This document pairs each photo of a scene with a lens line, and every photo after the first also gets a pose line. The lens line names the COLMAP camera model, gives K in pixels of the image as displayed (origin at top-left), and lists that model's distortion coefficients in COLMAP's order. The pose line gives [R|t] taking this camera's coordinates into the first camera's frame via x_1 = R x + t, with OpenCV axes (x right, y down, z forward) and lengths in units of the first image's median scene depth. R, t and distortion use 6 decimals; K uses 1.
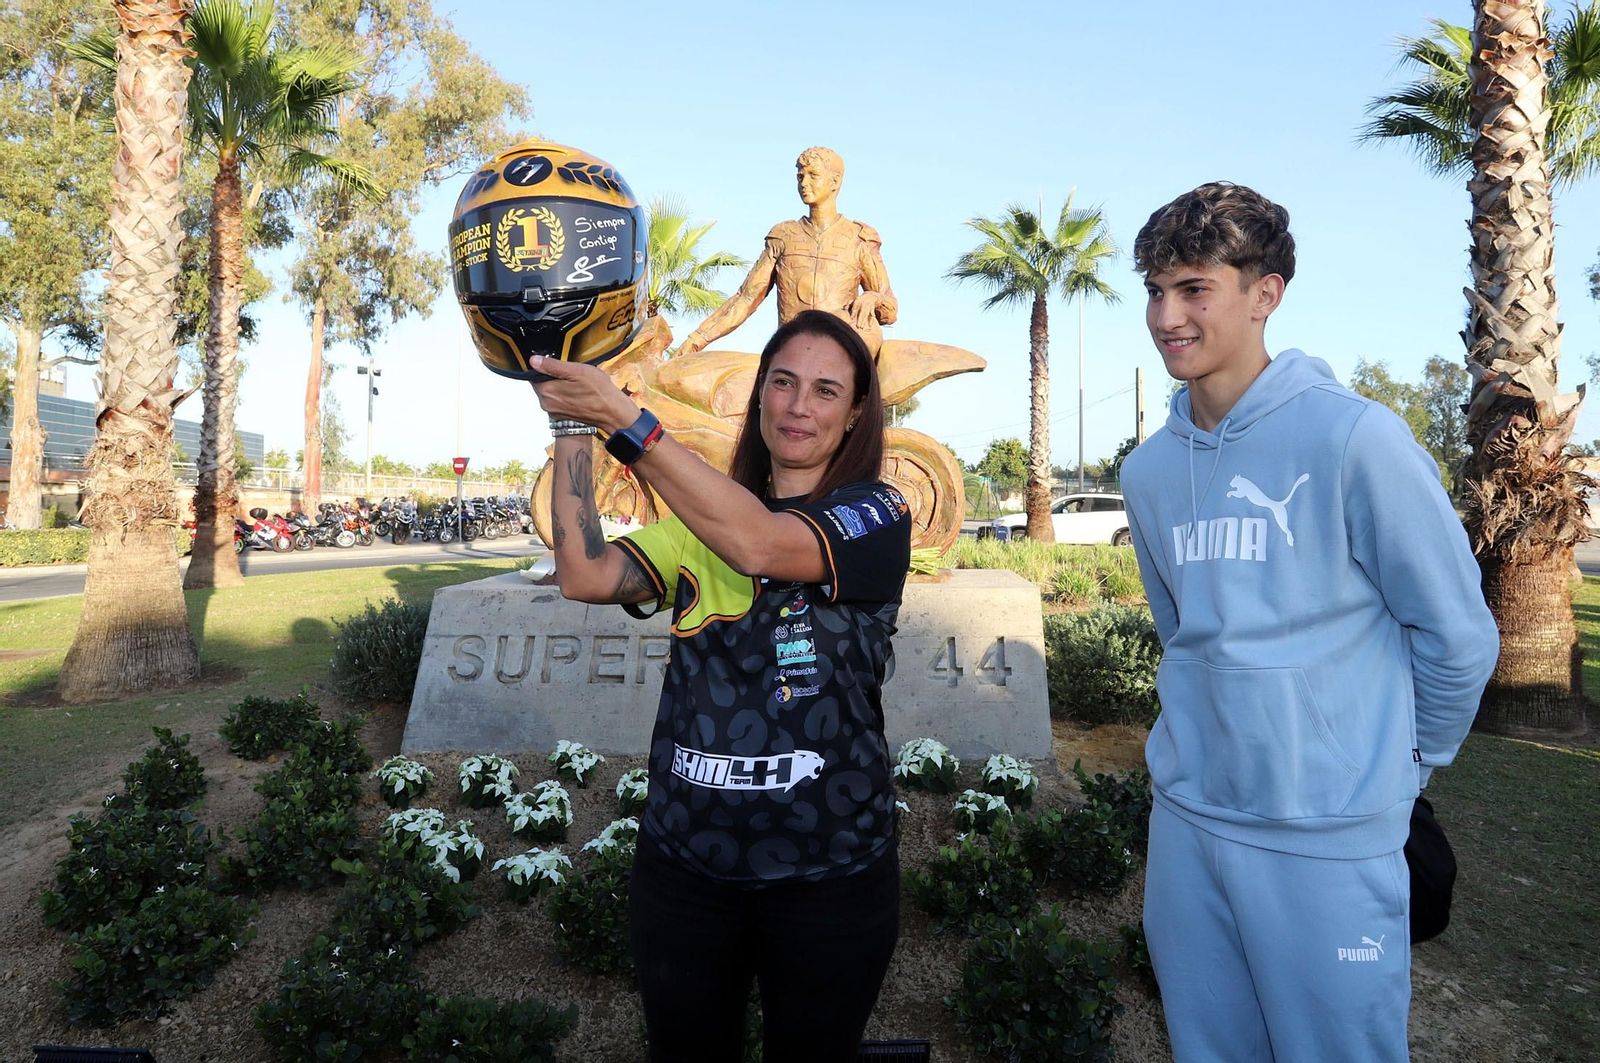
lens RADIAL K [[1022.1, 0, 816.3], [0, 1022.1, 464.1], [0, 0, 1]] dist [-0.089334, 0.059177]
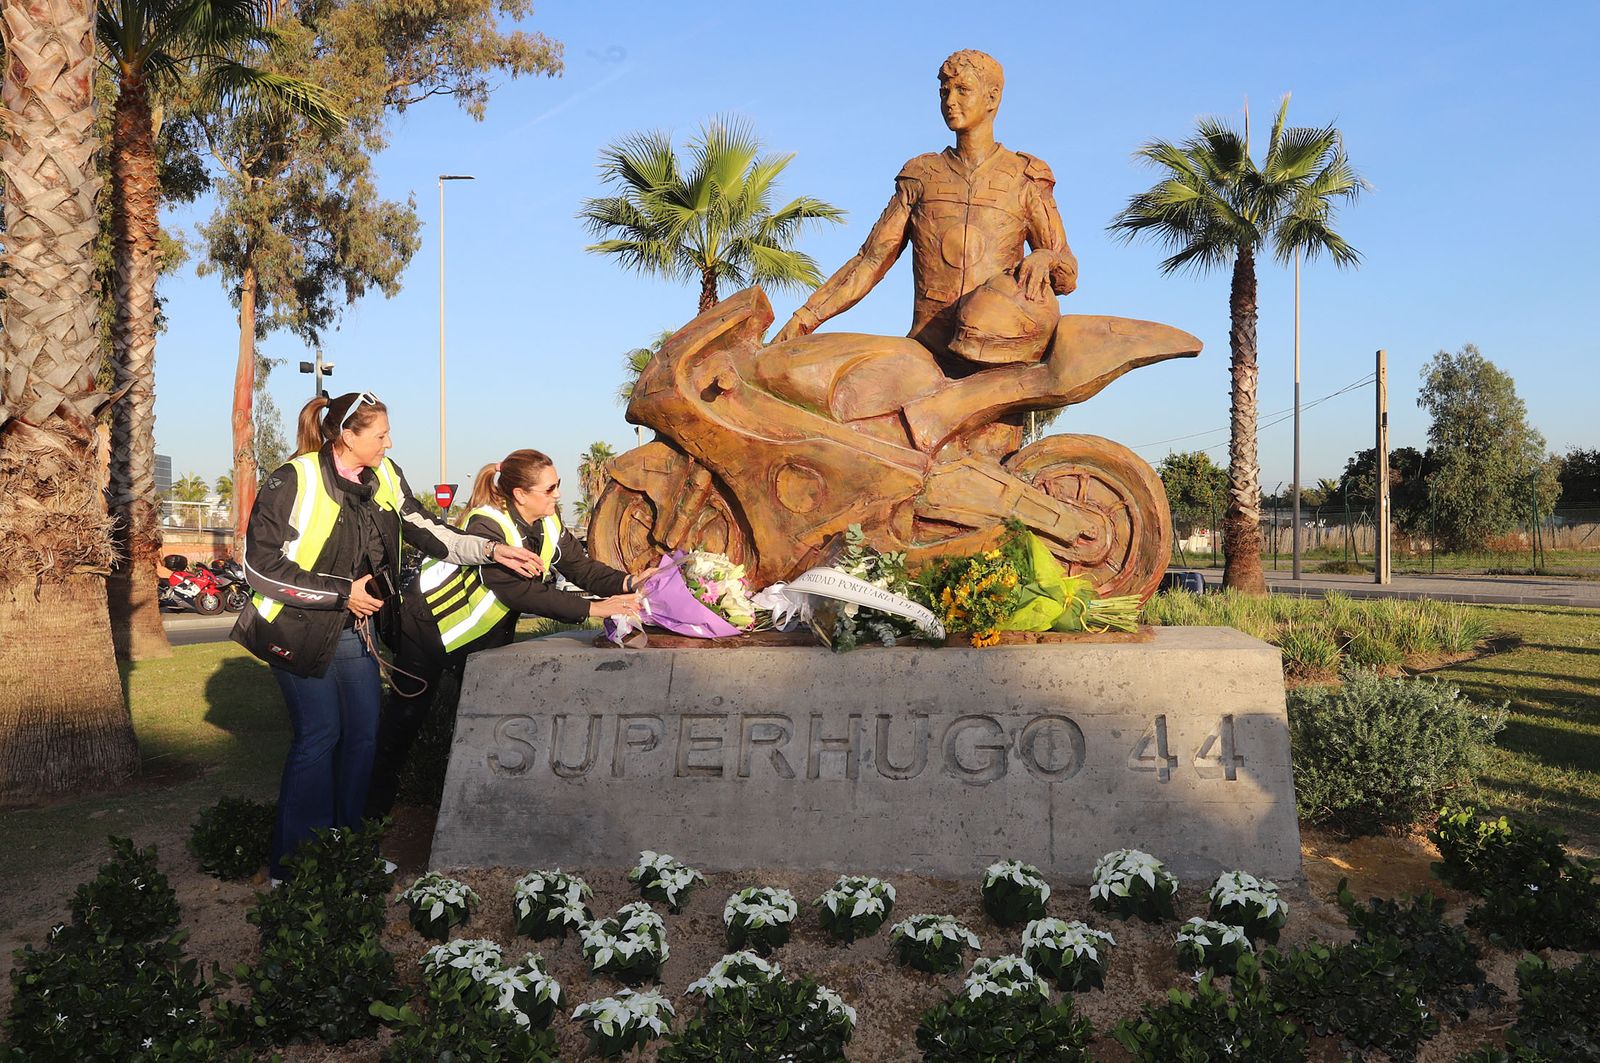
lens RADIAL K [[1402.6, 0, 847.6], [0, 1402.6, 543.7], [0, 0, 1]] dist [-0.049697, 0.103486]
pose [[0.998590, -0.005675, -0.052787, -0.034511], [0.007656, 0.999271, 0.037404, 0.004144], [0.052536, -0.037755, 0.997905, -0.022057]]
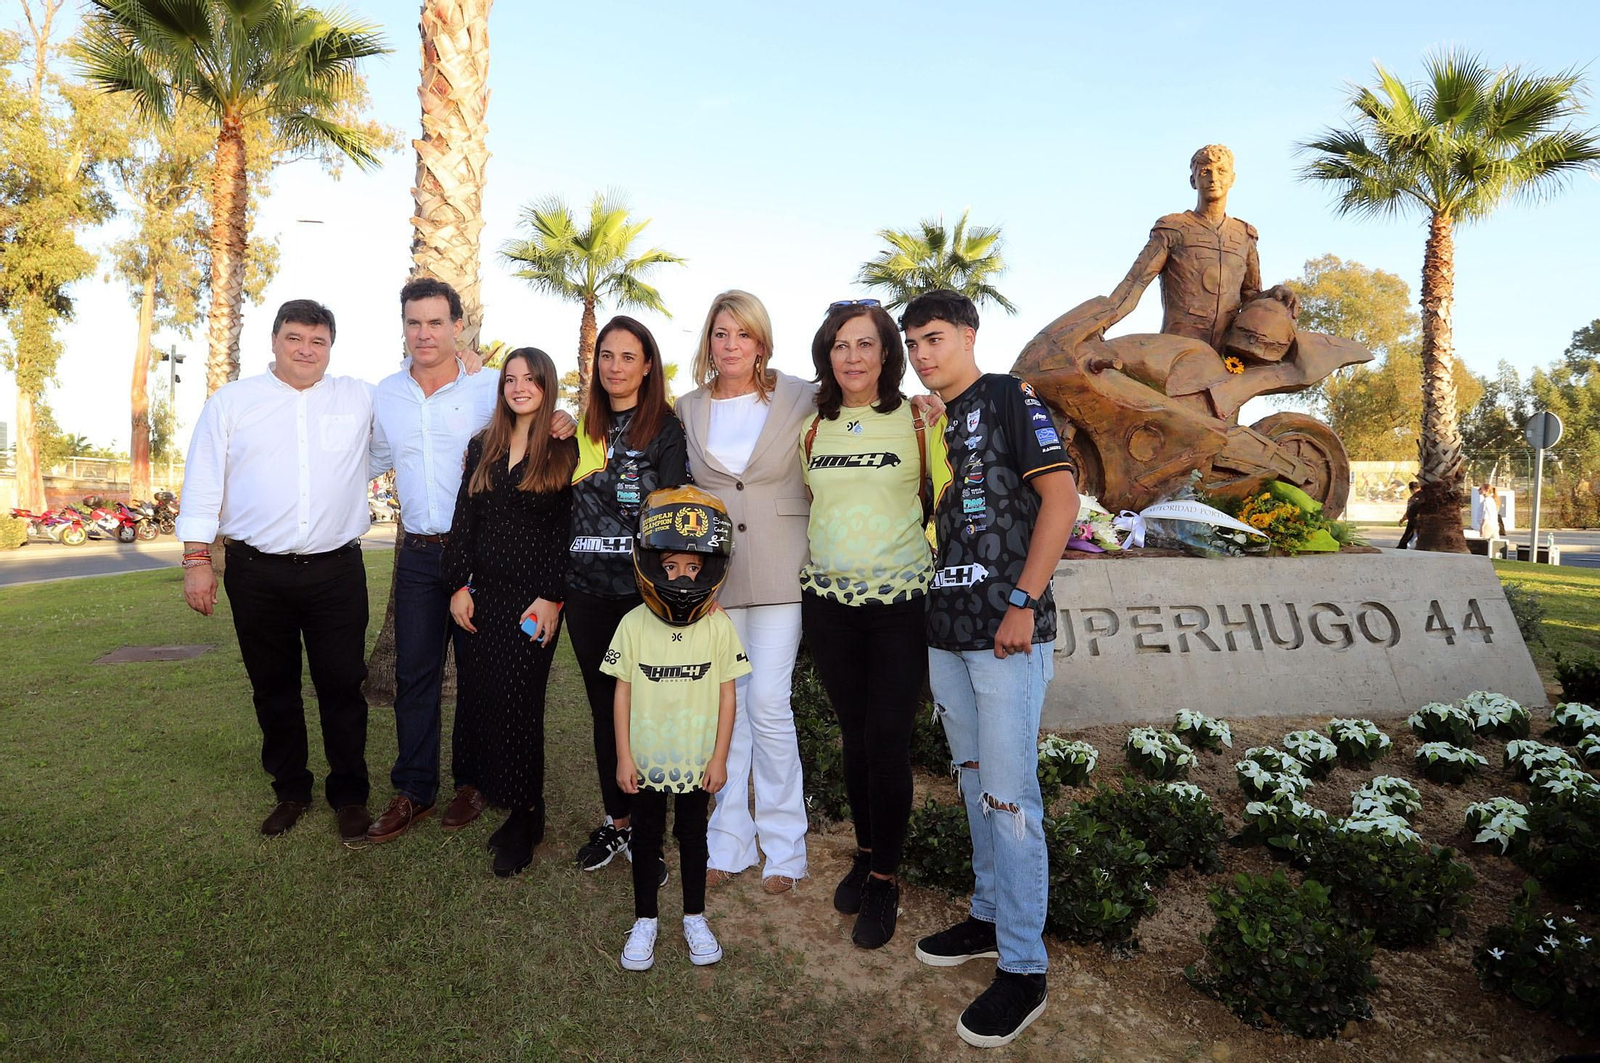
lens RADIAL K [[943.7, 0, 741.4], [0, 943.7, 488.2], [0, 0, 1]] dist [-0.067908, 0.034329]
pose [[0.982825, 0.007571, 0.184386, -0.667096], [-0.012842, 0.999542, 0.027409, 0.025249], [-0.184094, -0.029306, 0.982472, 0.136542]]
